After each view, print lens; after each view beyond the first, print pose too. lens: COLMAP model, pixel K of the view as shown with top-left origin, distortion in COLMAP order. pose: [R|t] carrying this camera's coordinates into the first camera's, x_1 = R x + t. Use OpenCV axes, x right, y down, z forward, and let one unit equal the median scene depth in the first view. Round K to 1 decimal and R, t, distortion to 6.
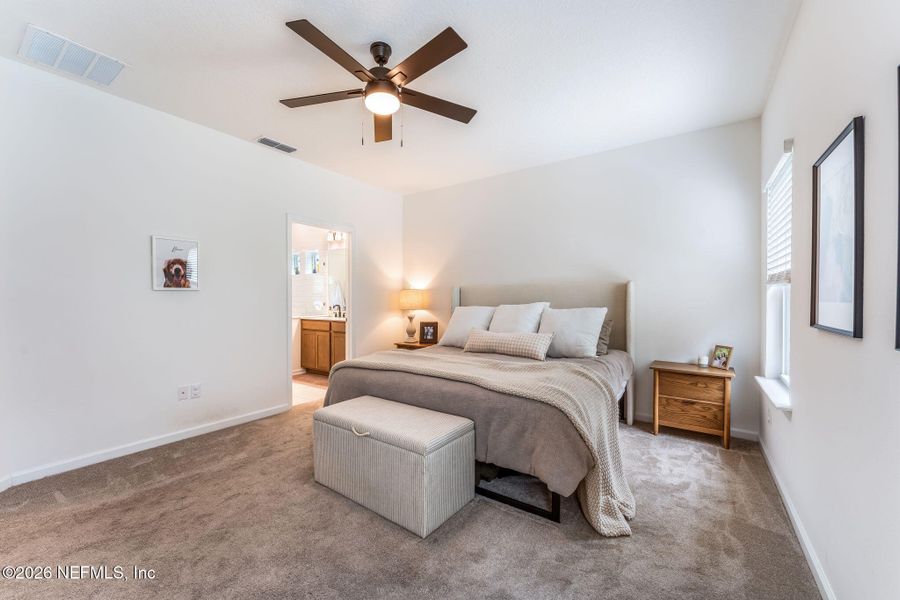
lens RADIAL K [[363.3, 0, 451.2], [0, 363.3, 298.3], [0, 0, 1]] dist [-0.003702, -0.000251]
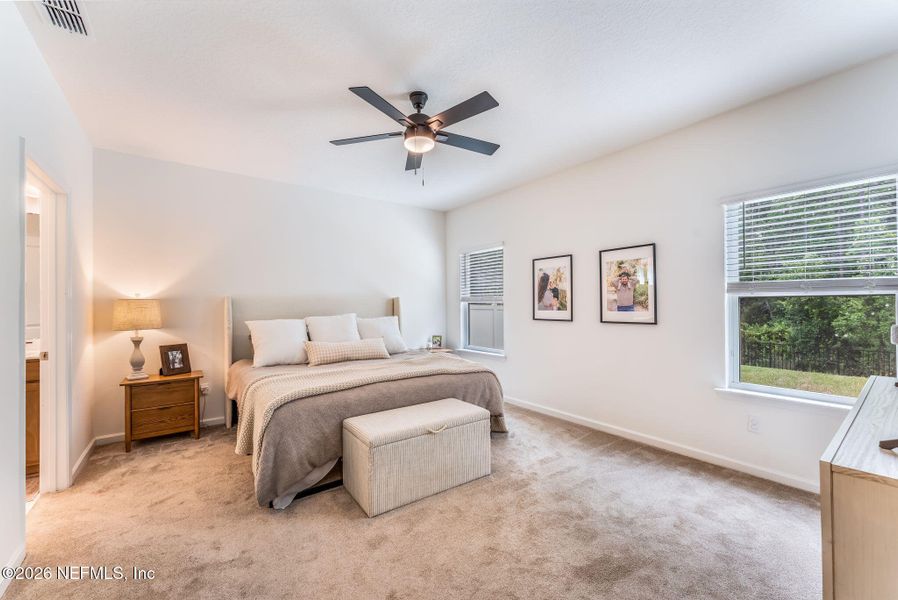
lens RADIAL K [[362.5, 0, 450.2], [0, 362.5, 298.3], [0, 0, 1]] dist [-0.003702, -0.000251]
pose [[0.297084, 0.014233, 0.954745, -0.716825], [0.002904, 0.999871, -0.015810, -0.016280], [-0.954847, 0.007470, 0.297004, 0.327412]]
